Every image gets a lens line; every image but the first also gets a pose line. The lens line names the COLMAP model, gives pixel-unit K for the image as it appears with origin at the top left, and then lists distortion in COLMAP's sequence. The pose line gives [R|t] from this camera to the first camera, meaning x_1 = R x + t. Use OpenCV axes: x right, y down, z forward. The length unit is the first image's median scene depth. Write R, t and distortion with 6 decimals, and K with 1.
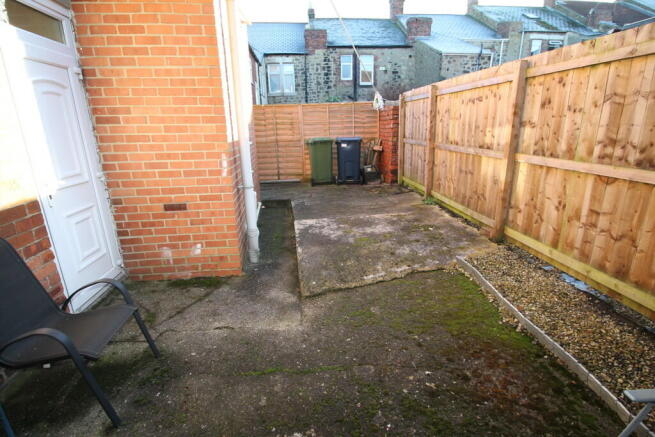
lens RADIAL K [[316.8, 0, 327.5], [0, 316.8, 217.0], [0, 0, 1]] dist [0.000586, -0.000036]
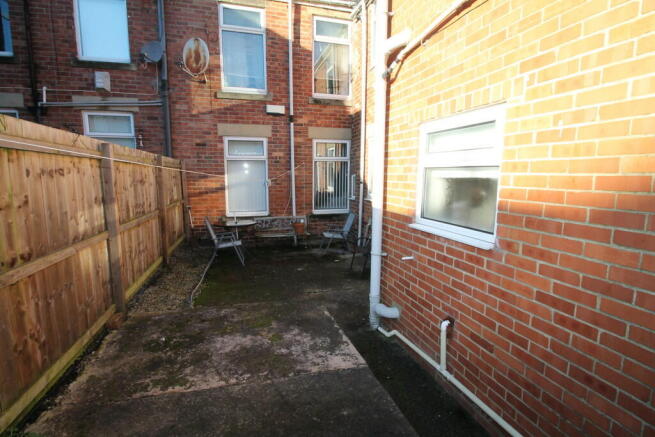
lens RADIAL K [[316.8, 0, 327.8], [0, 316.8, 217.3], [0, 0, 1]] dist [0.000586, -0.000036]
pose [[-0.986457, 0.040809, -0.158860, 0.051762], [-0.027165, 0.914526, 0.403614, -0.521371], [0.161753, 0.402463, -0.901032, 1.579979]]
